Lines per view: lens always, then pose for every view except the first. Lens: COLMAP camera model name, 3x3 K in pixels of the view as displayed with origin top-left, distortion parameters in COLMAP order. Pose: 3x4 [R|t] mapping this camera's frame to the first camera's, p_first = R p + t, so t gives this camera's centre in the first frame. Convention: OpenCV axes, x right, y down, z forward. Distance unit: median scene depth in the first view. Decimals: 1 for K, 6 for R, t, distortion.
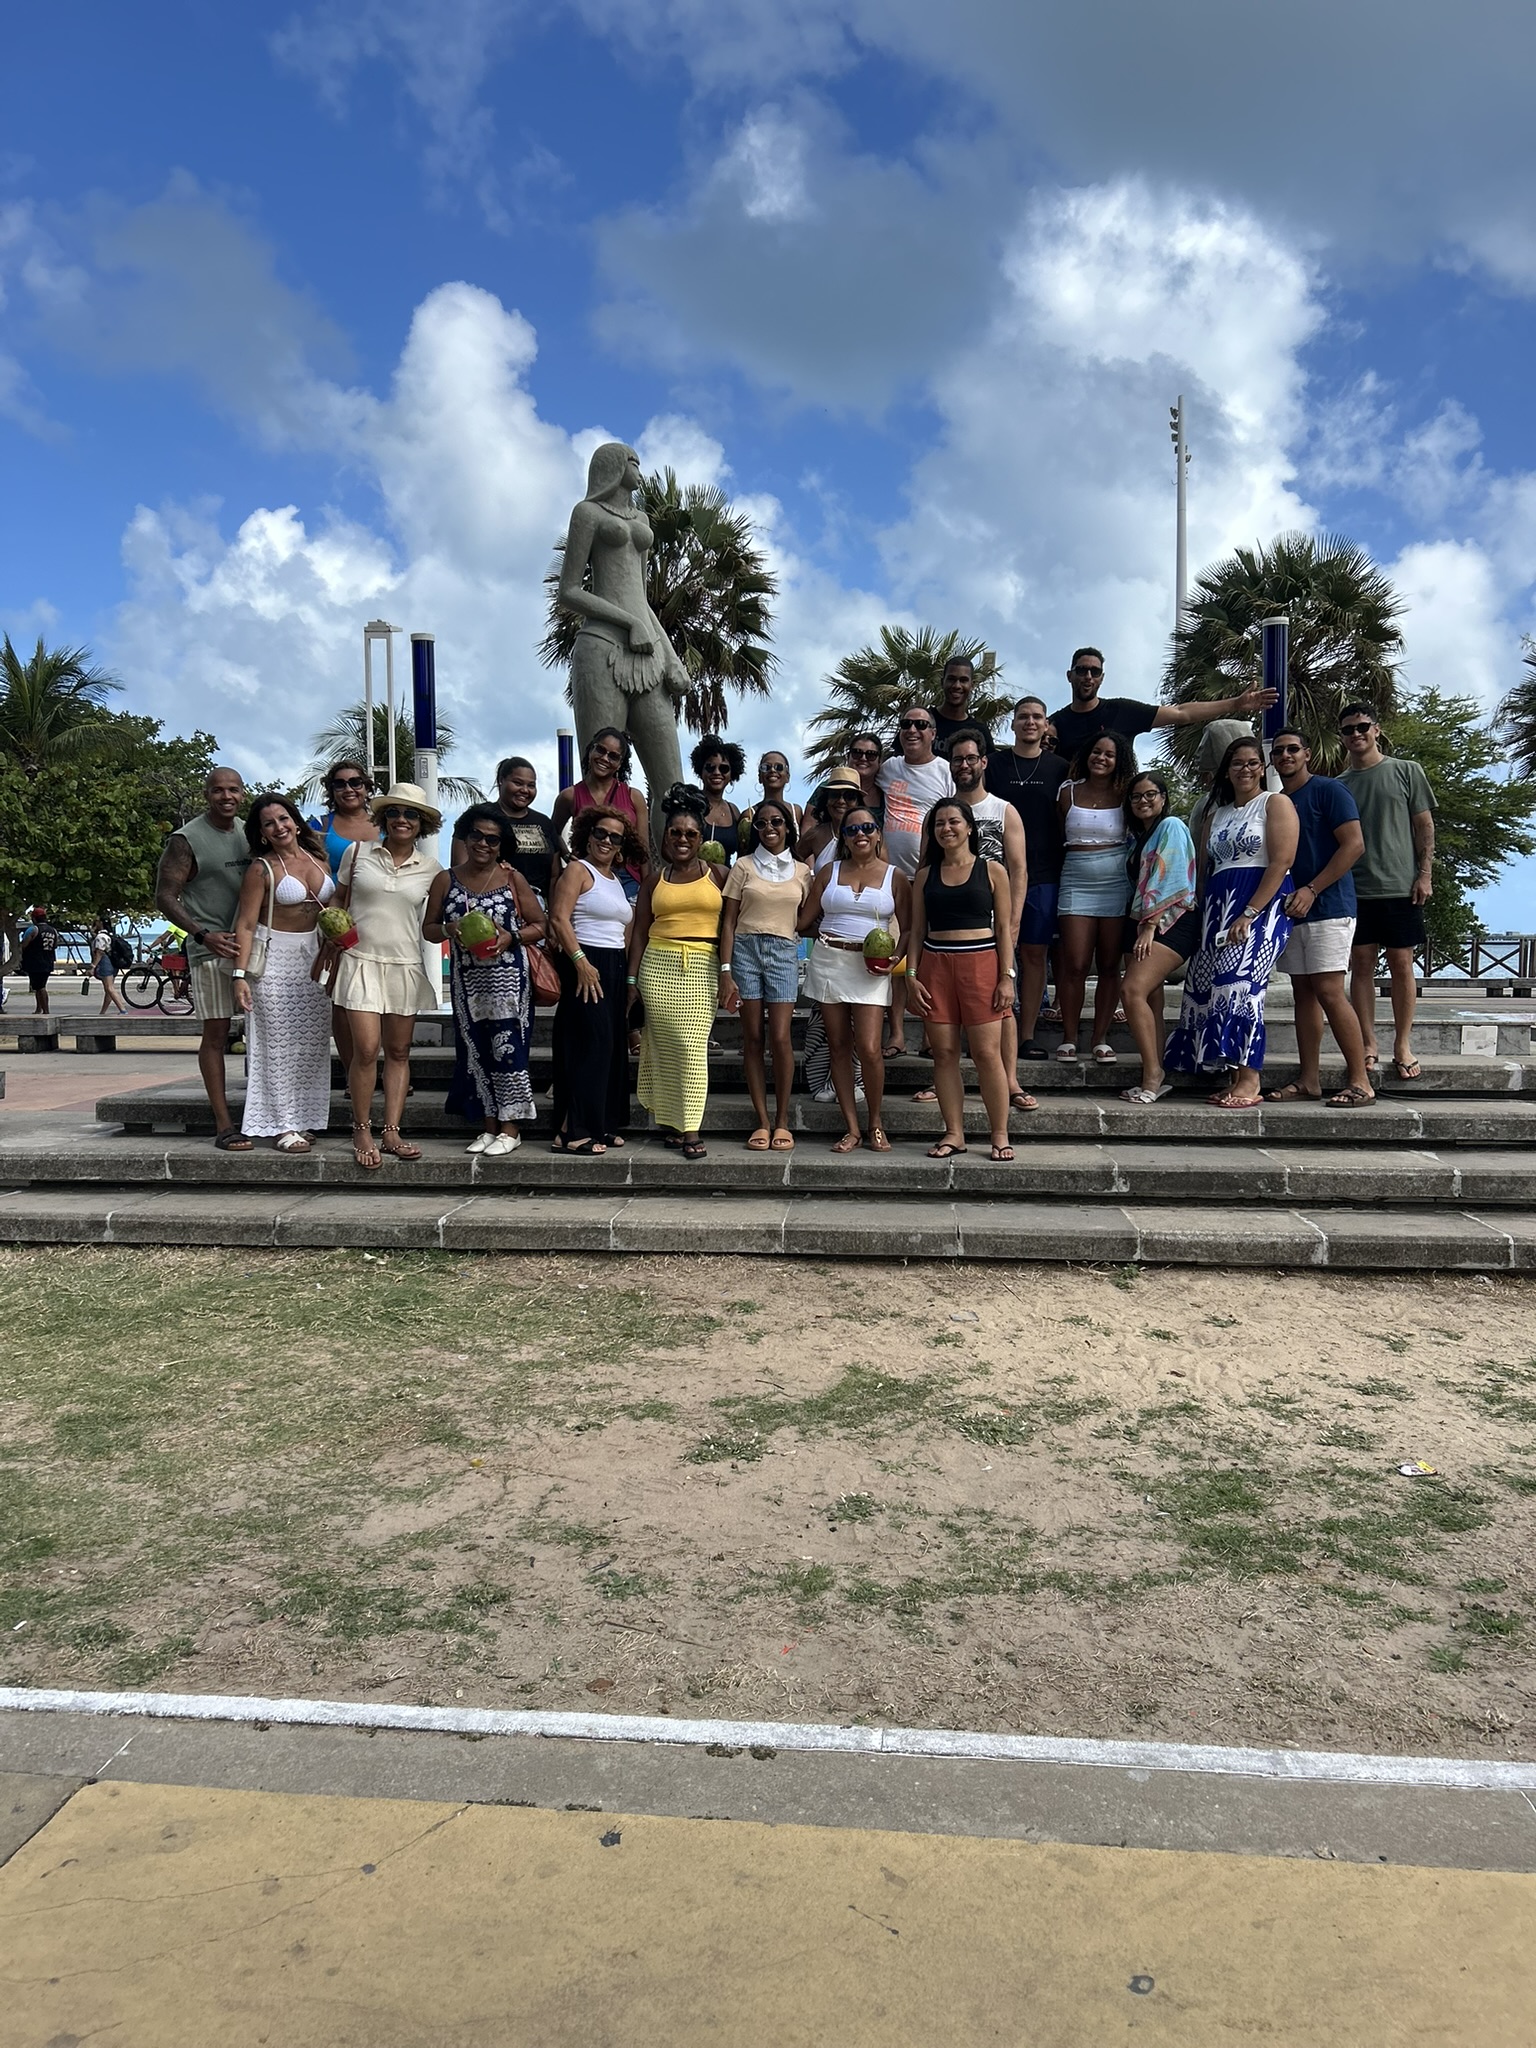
lens RADIAL K [[1563.4, 0, 760.5], [0, 1563.4, 1027.1], [0, 0, 1]] dist [0.165548, -0.563904]
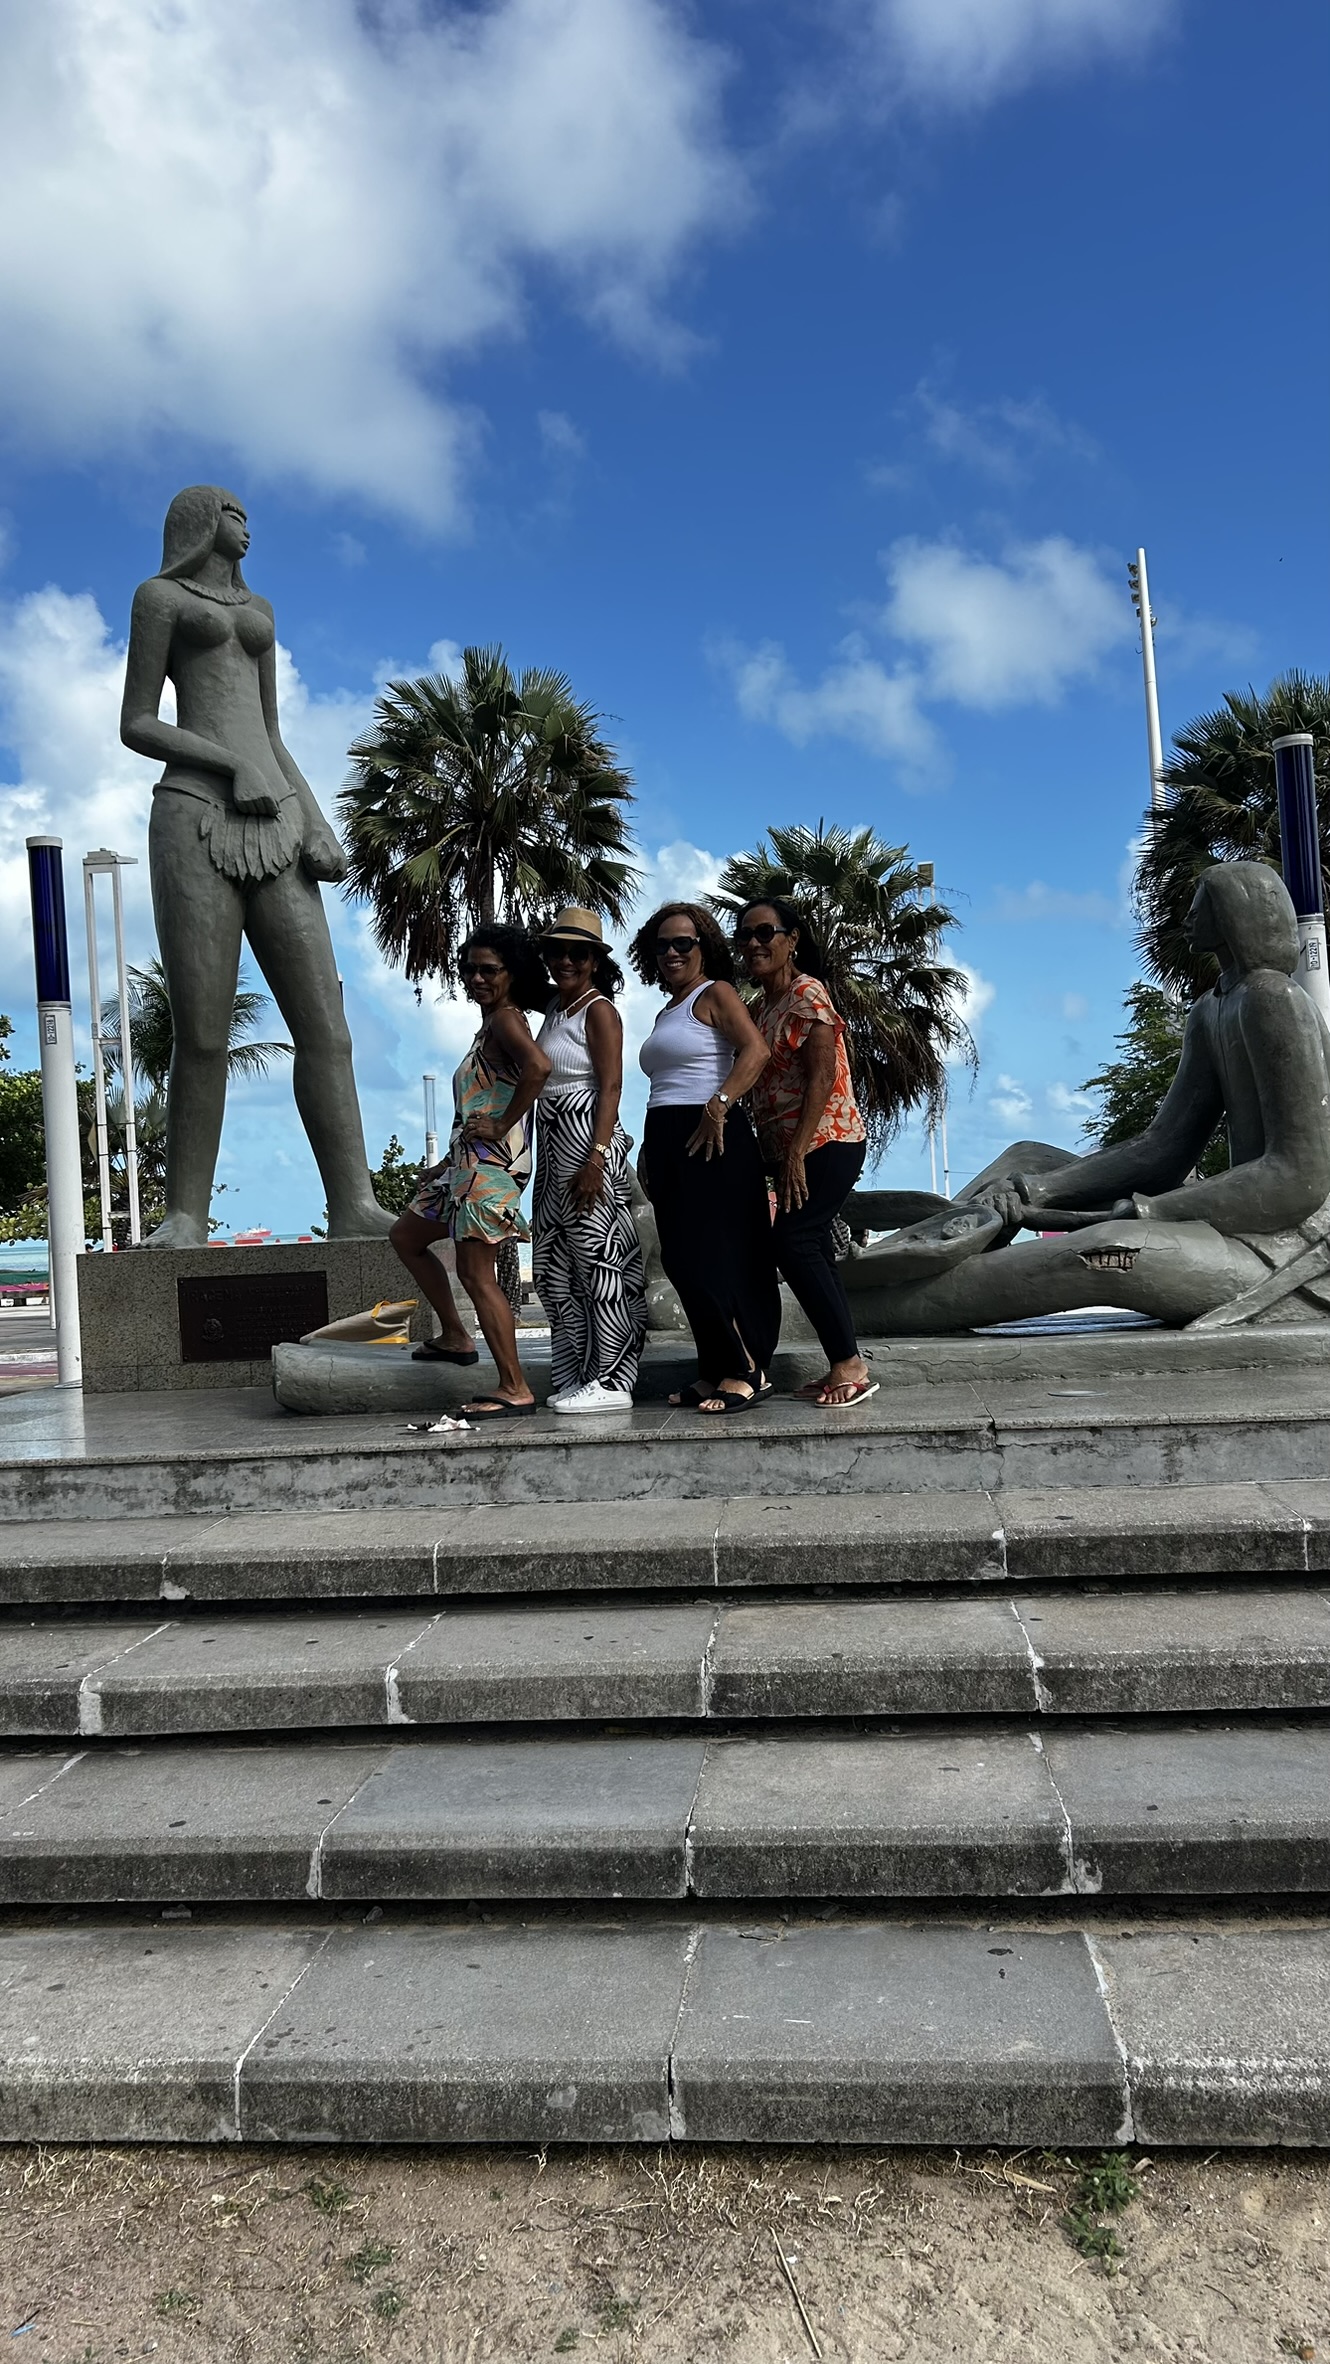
lens RADIAL K [[1790.2, 0, 654.5], [0, 1790.2, 1193.0], [0, 0, 1]] dist [0.037459, -0.035281]
pose [[0.998223, -0.052484, -0.028228, 0.128316], [0.050382, 0.996230, -0.070622, -0.051454], [0.031828, 0.069074, 0.997104, 0.467631]]
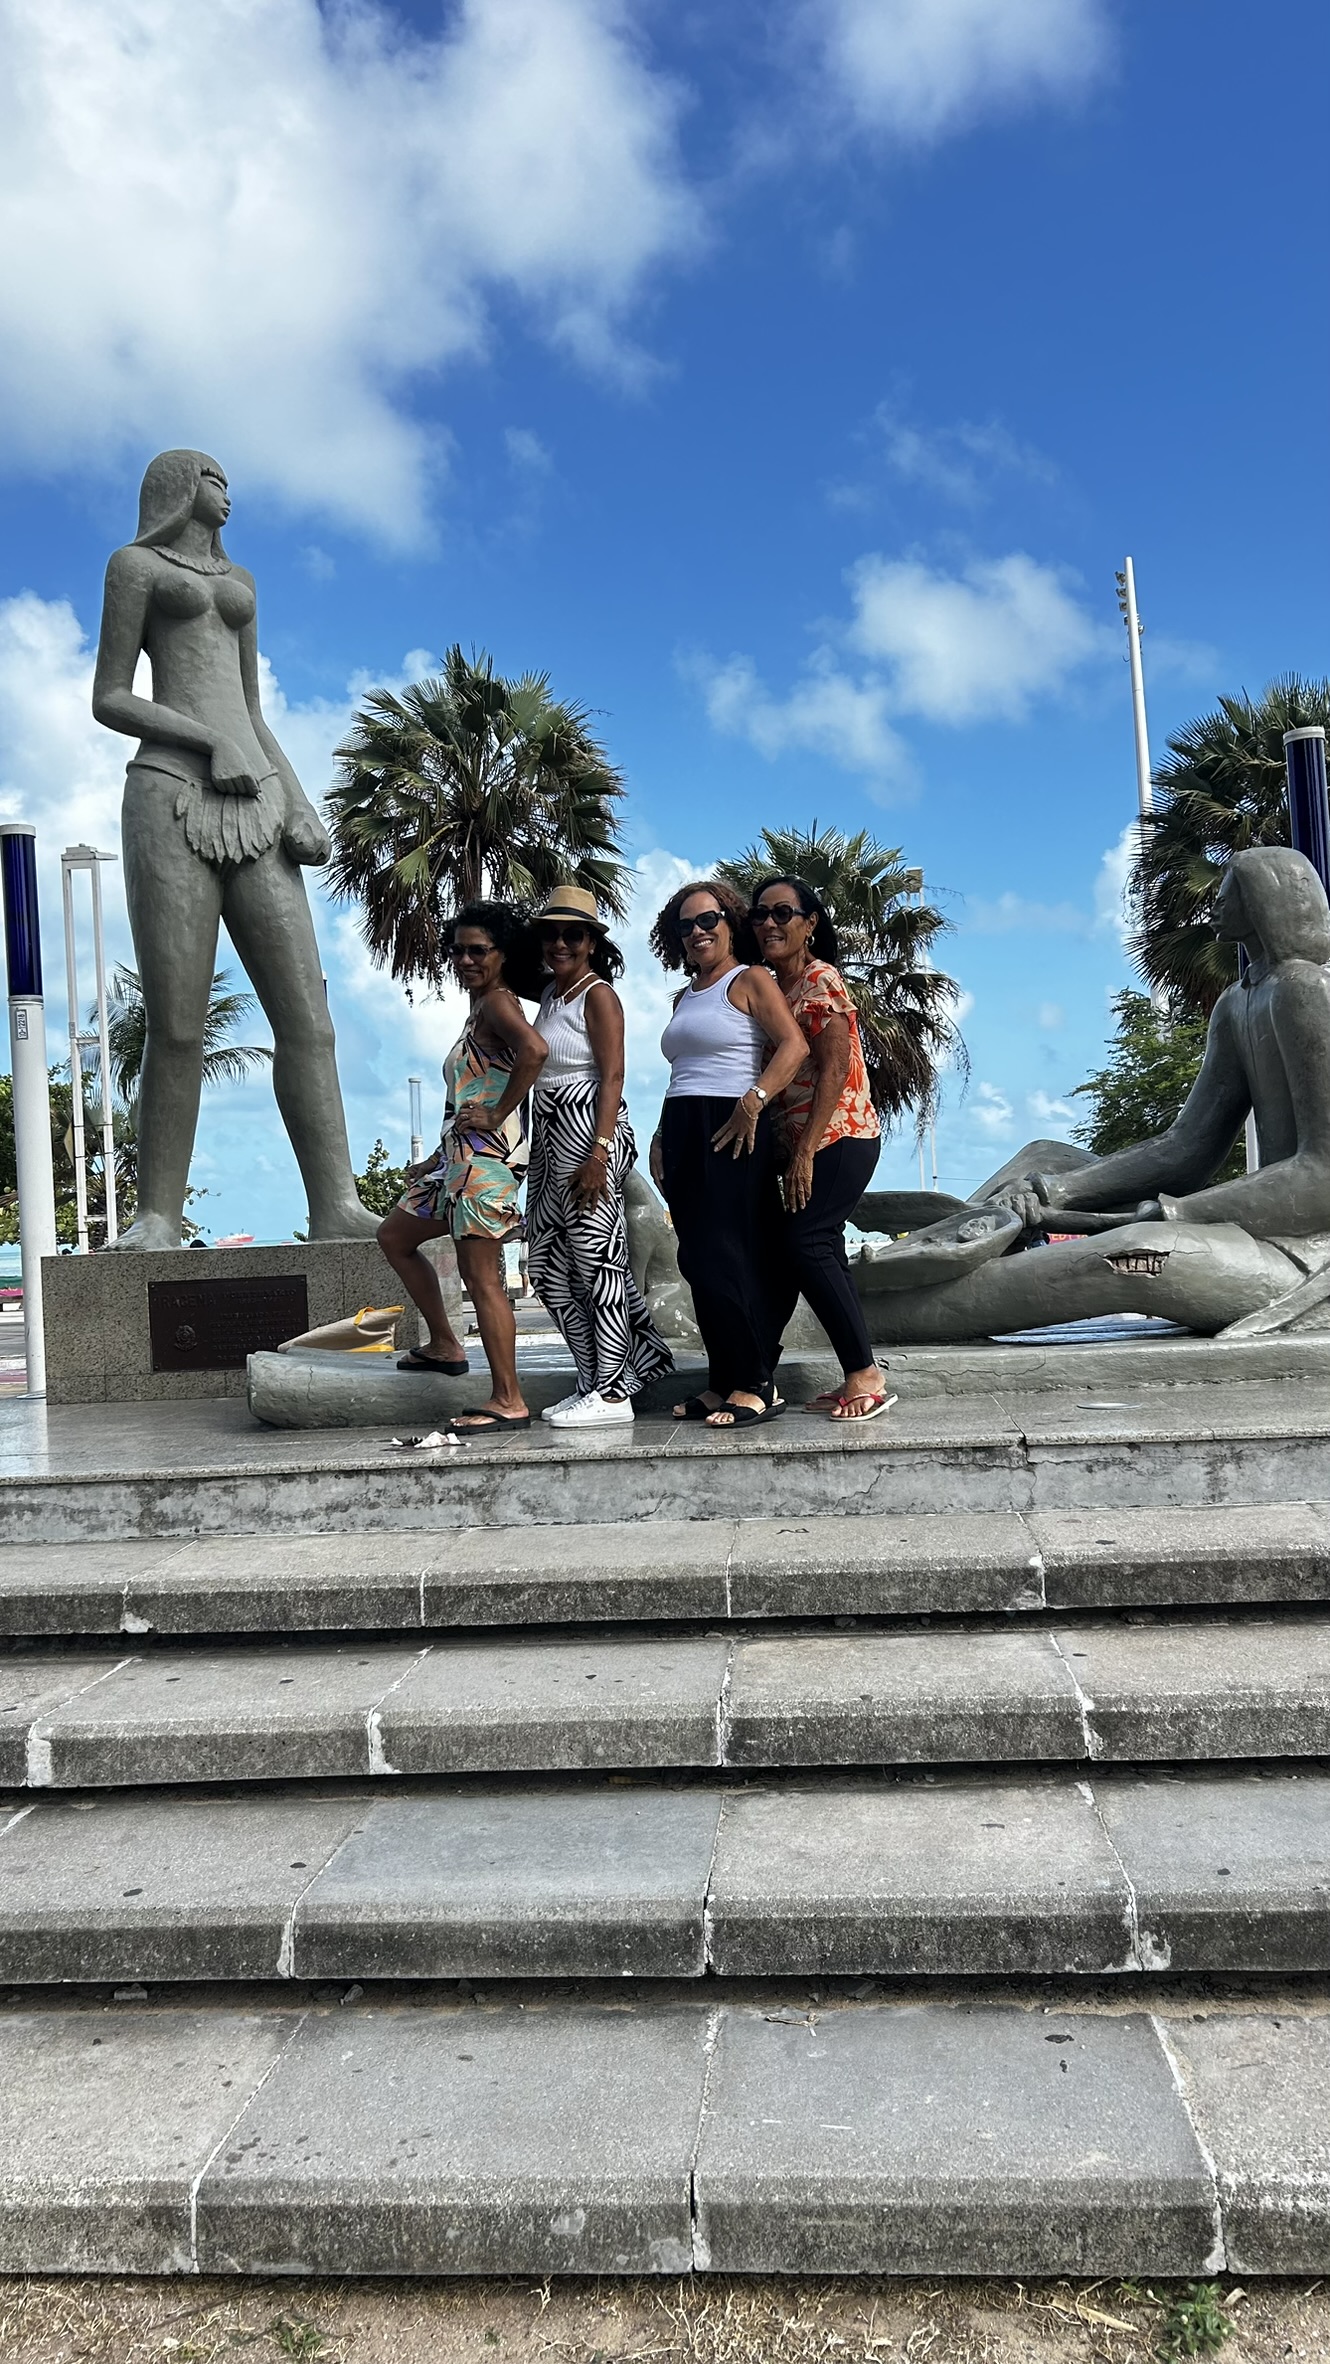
lens RADIAL K [[1788.9, 0, 677.8], [0, 1788.9, 1177.7], [0, 0, 1]] dist [0.022936, -0.014262]
pose [[0.998723, -0.050111, -0.006363, 0.119484], [0.049424, 0.995424, -0.081779, -0.052076], [0.010432, 0.081360, 0.996630, 0.516909]]
